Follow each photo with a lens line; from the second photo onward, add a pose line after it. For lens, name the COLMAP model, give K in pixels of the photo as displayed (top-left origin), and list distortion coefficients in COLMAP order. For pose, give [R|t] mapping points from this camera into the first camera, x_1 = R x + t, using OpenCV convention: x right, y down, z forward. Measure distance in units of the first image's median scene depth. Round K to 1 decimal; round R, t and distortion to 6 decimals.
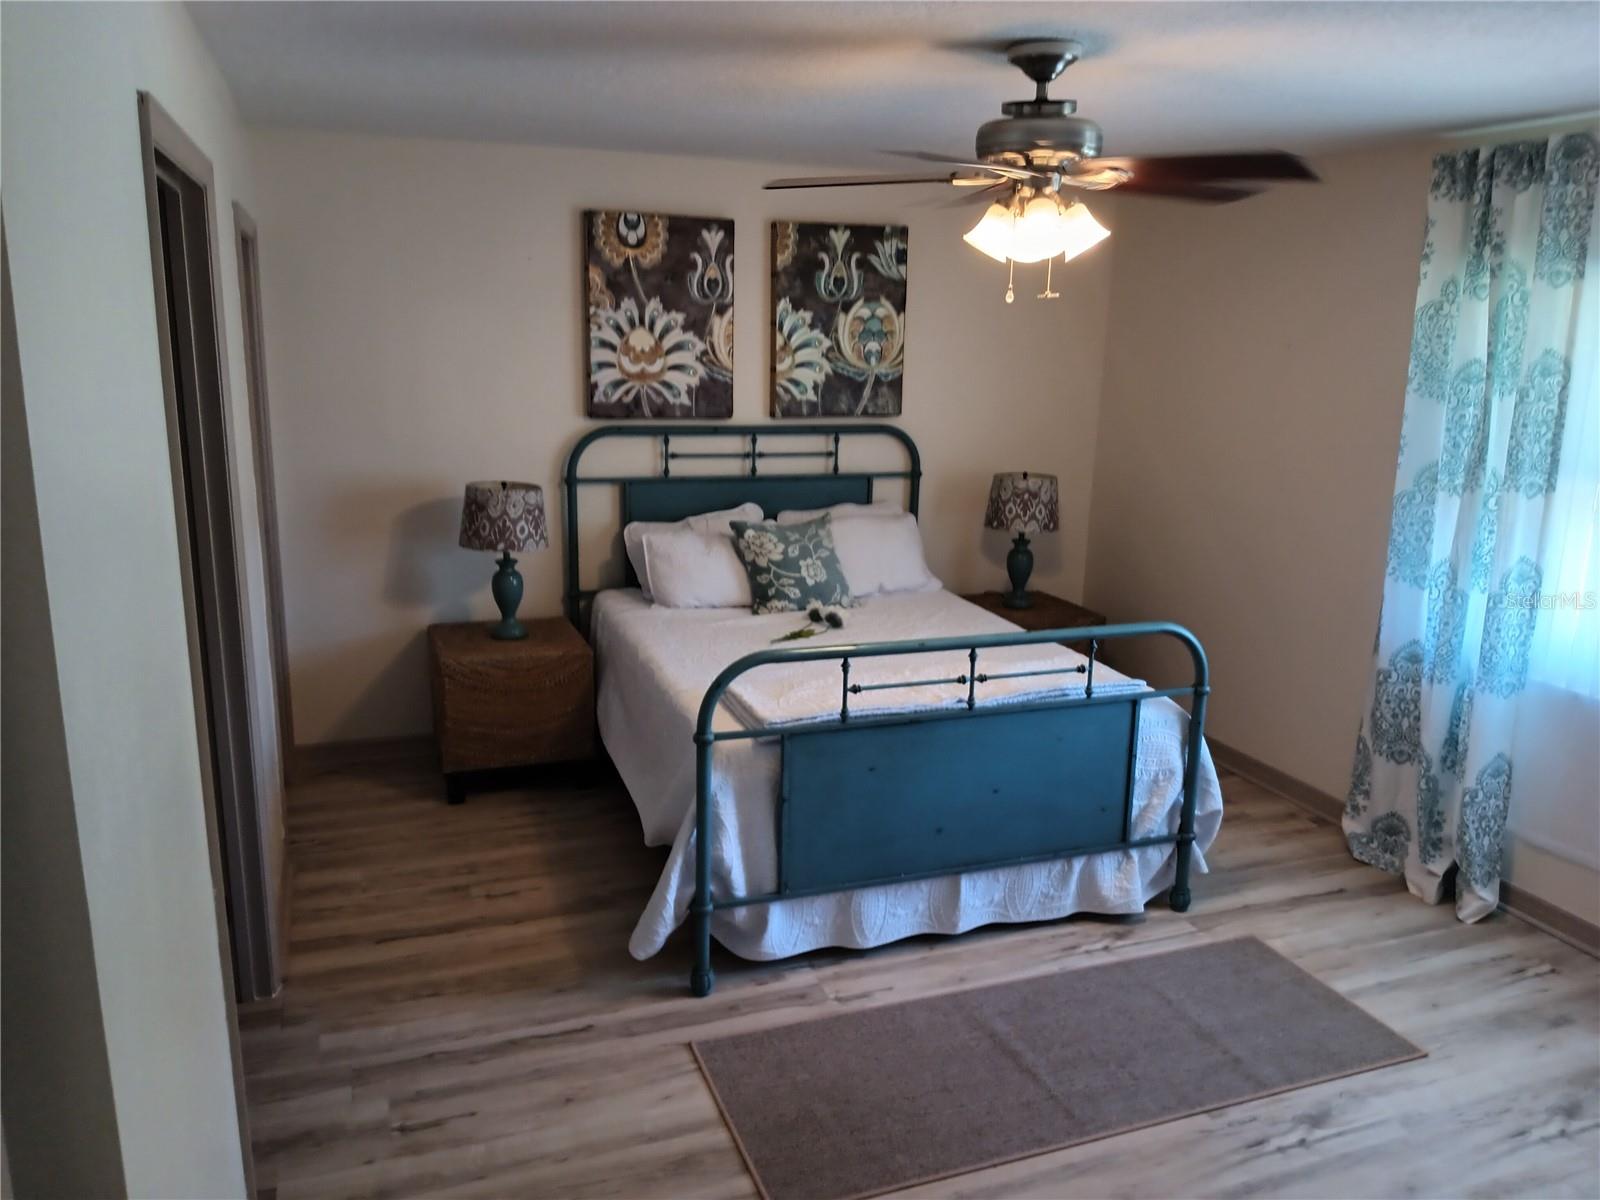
lens RADIAL K [[1215.0, 0, 800.0], [0, 1215.0, 600.0], [0, 0, 1]] dist [0.072088, -0.169214]
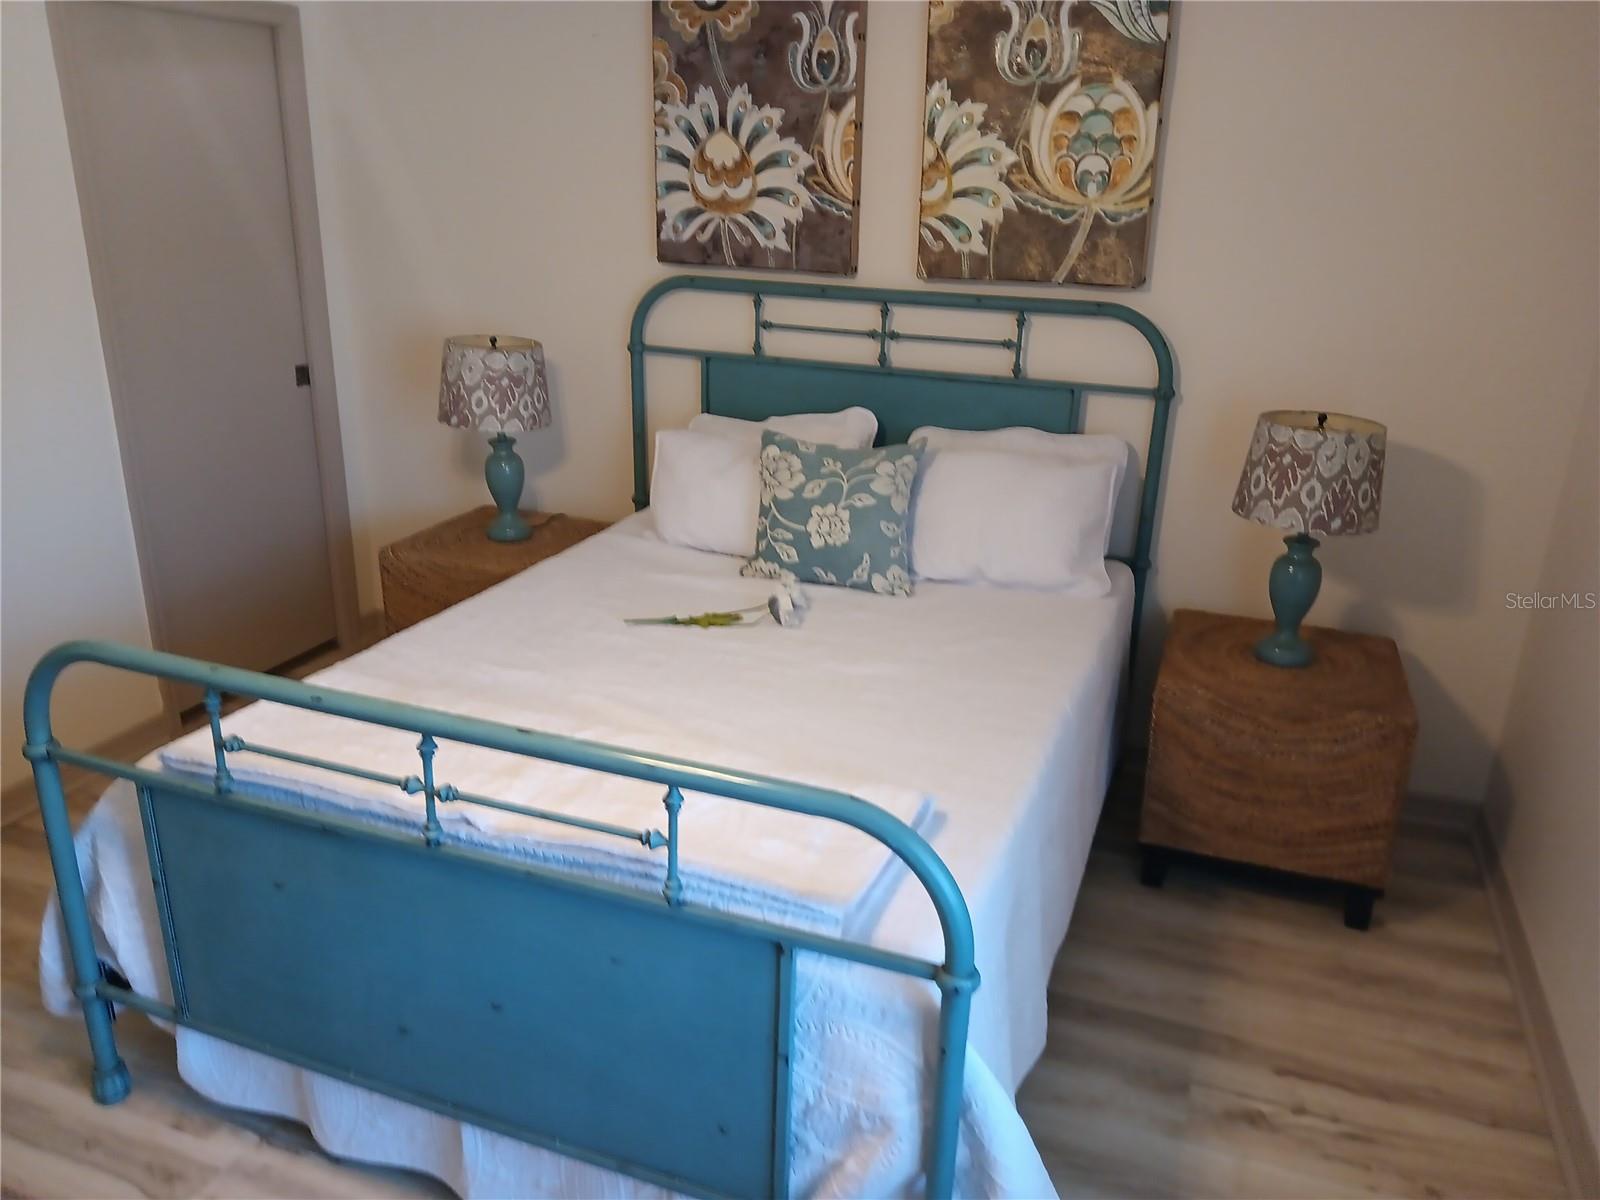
lens RADIAL K [[1215.0, 0, 800.0], [0, 1215.0, 600.0], [0, 0, 1]] dist [0.072088, -0.169214]
pose [[0.755304, 0.221406, -0.616843, 0.374486], [-0.155092, 0.974857, 0.160003, -0.080023], [0.636759, -0.025184, 0.770652, 0.473170]]
